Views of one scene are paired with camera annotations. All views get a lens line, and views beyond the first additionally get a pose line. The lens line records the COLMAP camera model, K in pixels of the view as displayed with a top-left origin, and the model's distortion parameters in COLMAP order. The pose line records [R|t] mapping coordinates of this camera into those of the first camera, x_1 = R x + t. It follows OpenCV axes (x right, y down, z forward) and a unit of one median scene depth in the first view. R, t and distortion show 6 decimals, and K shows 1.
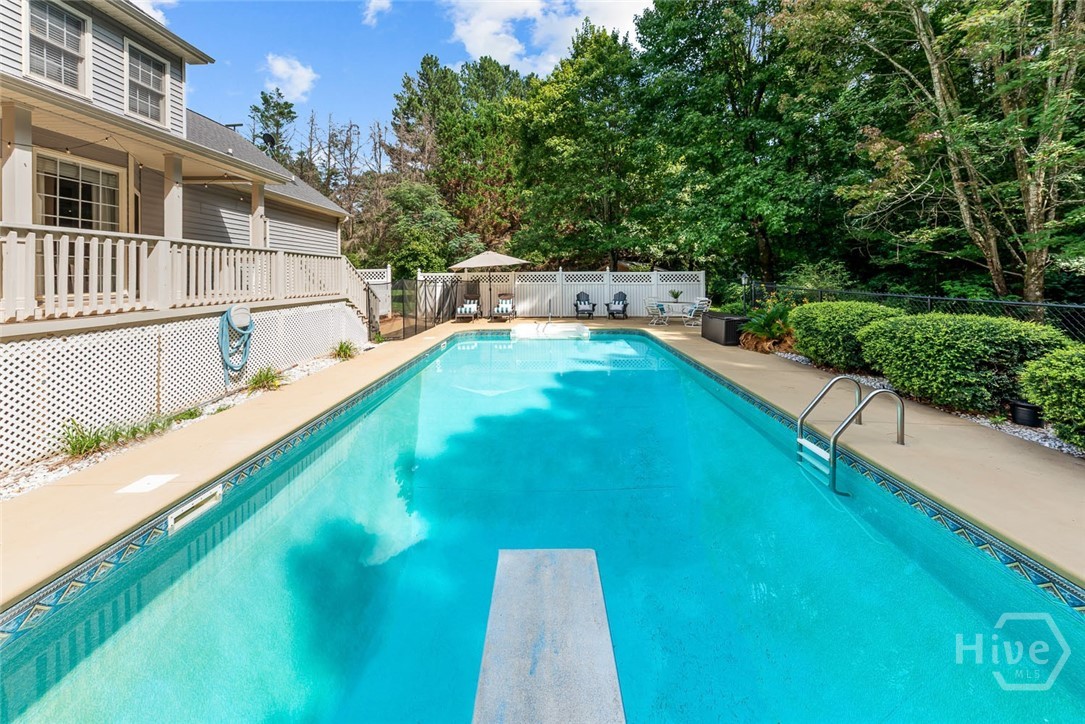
lens RADIAL K [[399.2, 0, 544.7], [0, 399.2, 269.6], [0, 0, 1]] dist [0.018550, -0.000181]
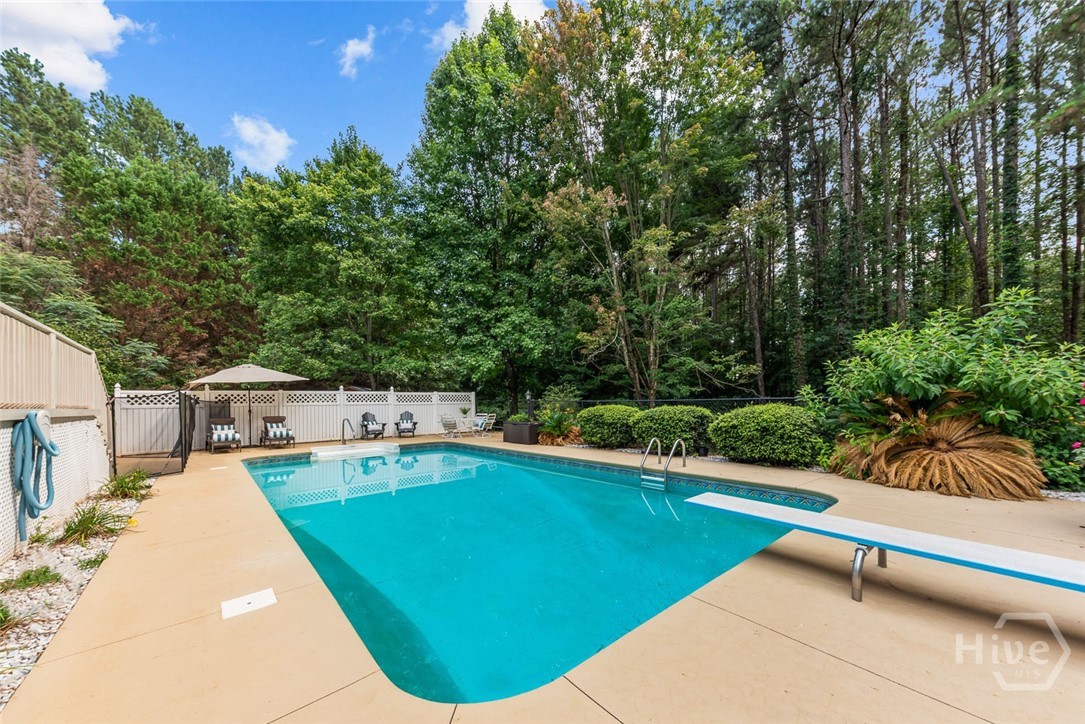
lens RADIAL K [[395.4, 0, 540.5], [0, 395.4, 399.3], [0, 0, 1]] dist [0.002887, 0.000243]
pose [[0.758086, 0.001536, 0.652153, -0.229956], [-0.000116, 0.999998, -0.002221, 0.029220], [-0.652155, 0.001608, 0.758084, 0.002567]]
